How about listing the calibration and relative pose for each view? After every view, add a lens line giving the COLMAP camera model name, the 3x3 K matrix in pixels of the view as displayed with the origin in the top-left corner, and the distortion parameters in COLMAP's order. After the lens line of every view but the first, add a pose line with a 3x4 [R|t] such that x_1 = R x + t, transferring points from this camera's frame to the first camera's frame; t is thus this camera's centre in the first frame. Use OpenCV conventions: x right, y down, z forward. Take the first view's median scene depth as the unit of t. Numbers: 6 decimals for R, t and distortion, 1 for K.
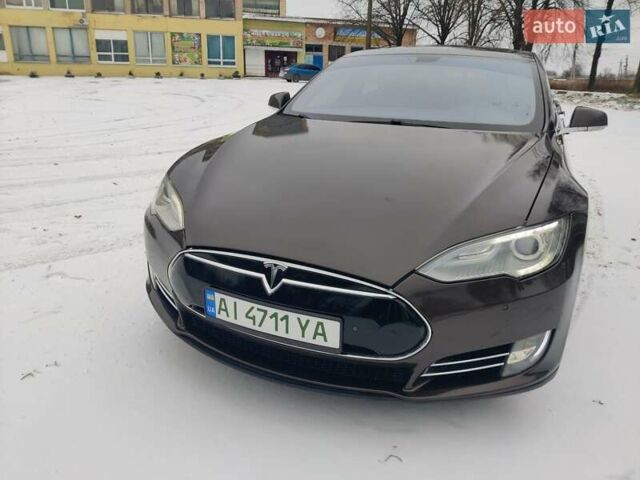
lens RADIAL K [[486.2, 0, 319.6], [0, 486.2, 239.9], [0, 0, 1]] dist [0.023467, -0.020745]
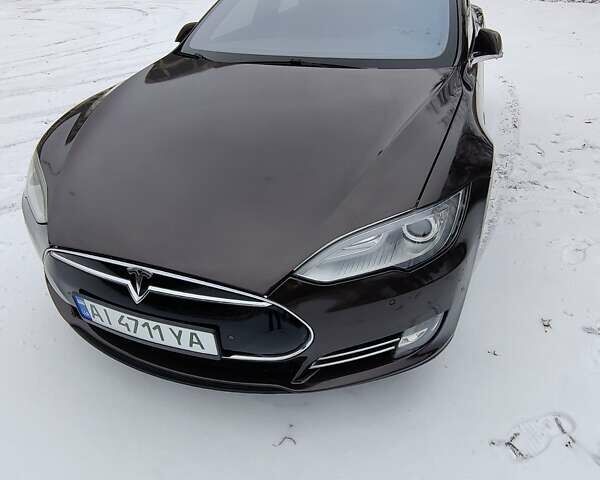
lens RADIAL K [[413.0, 0, 299.9], [0, 413.0, 240.1], [0, 0, 1]] dist [0.009907, -0.003761]
pose [[0.996998, -0.072660, 0.026732, 0.184096], [0.063881, 0.967114, 0.246191, -0.169646], [-0.043741, -0.243744, 0.968853, 0.264625]]
